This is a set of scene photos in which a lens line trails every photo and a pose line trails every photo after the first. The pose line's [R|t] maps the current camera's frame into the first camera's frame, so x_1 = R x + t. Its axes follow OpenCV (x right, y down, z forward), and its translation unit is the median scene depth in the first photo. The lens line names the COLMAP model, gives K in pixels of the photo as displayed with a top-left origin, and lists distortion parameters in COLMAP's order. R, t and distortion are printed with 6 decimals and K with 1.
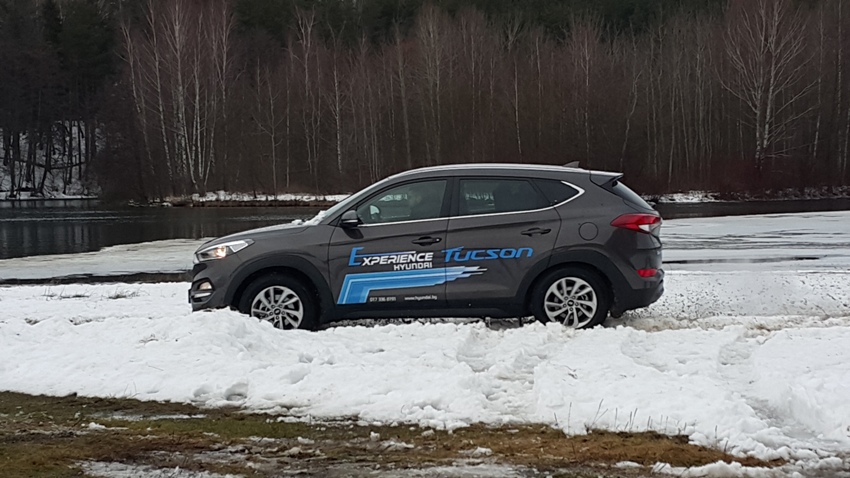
lens RADIAL K [[782.4, 0, 426.3], [0, 782.4, 239.9], [0, 0, 1]] dist [0.016514, 0.000000]
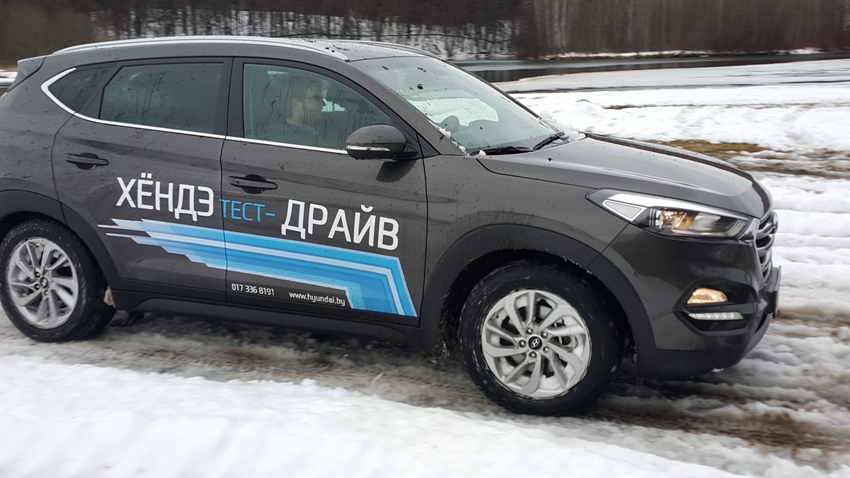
lens RADIAL K [[777.7, 0, 429.6], [0, 777.7, 243.4], [0, 0, 1]] dist [0.066252, -0.003052]
pose [[0.944550, 0.065569, -0.321754, 0.096601], [-0.000526, 0.980162, 0.198200, 0.027505], [0.328367, -0.187040, 0.925846, -1.250478]]
